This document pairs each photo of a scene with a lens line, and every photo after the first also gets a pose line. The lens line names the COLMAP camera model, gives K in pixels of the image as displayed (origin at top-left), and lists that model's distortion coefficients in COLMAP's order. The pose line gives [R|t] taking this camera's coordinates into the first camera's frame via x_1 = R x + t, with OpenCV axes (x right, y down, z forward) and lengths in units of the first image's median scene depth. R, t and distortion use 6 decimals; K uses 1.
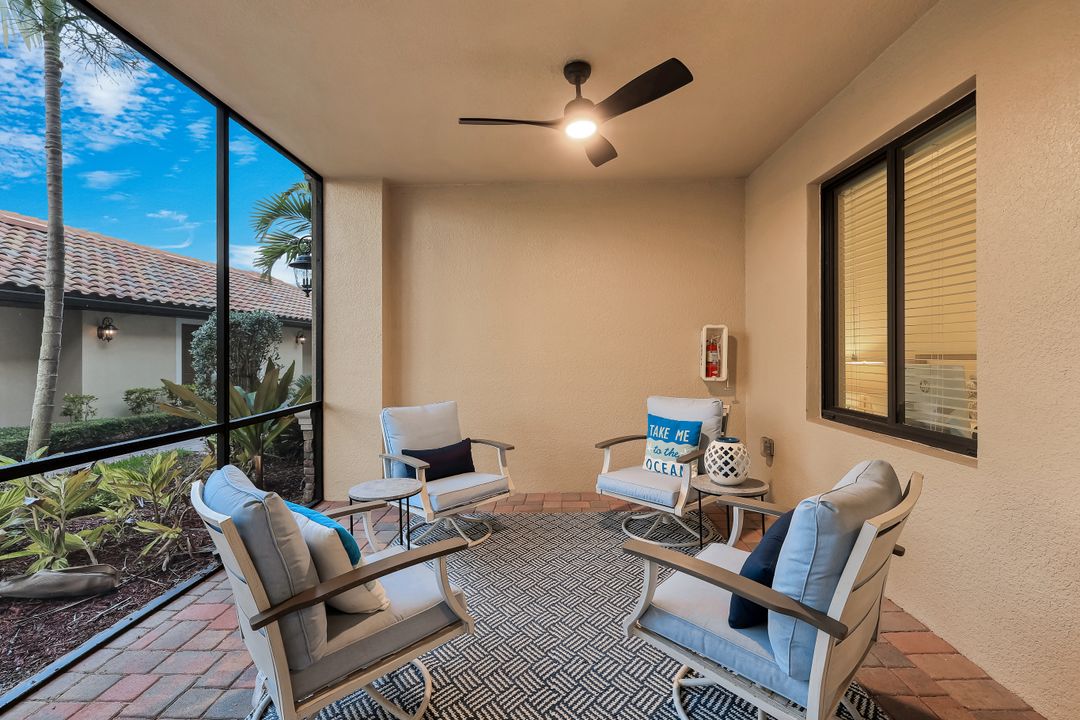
lens RADIAL K [[493.0, 0, 541.9], [0, 493.0, 349.8], [0, 0, 1]] dist [0.003290, 0.000532]
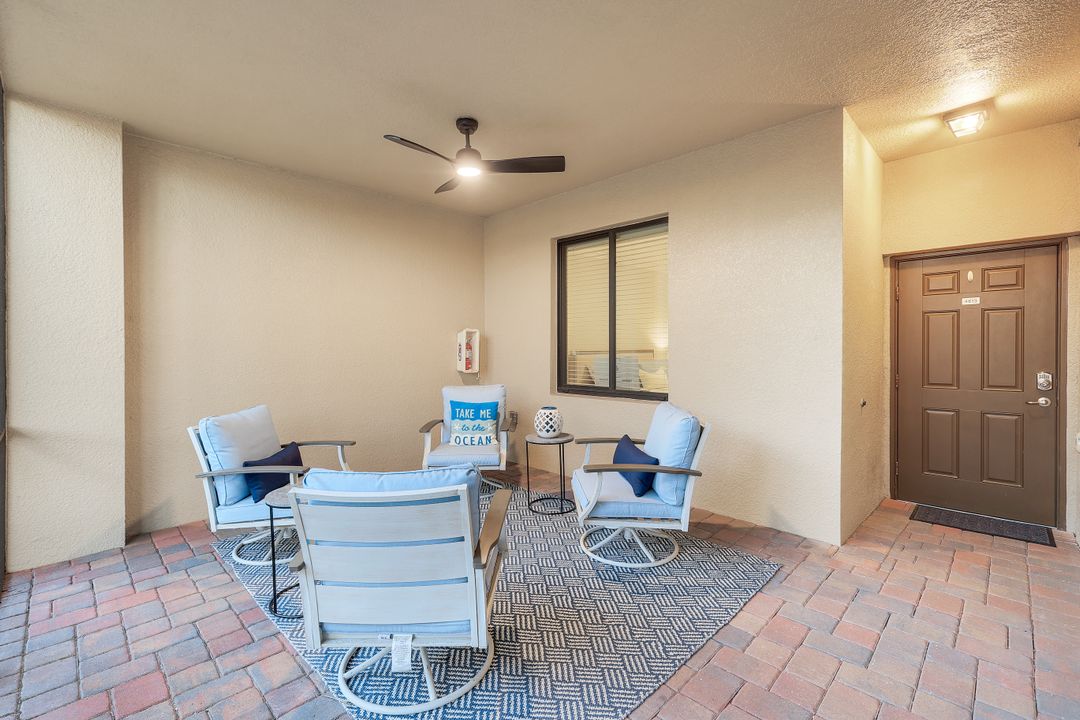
lens RADIAL K [[475.6, 0, 539.3], [0, 475.6, 354.9], [0, 0, 1]] dist [0.001207, 0.000528]
pose [[0.696024, -0.013331, 0.717895, -0.575314], [0.011348, 0.999907, 0.007565, 0.011145], [-0.717929, 0.002881, 0.696111, 0.017233]]
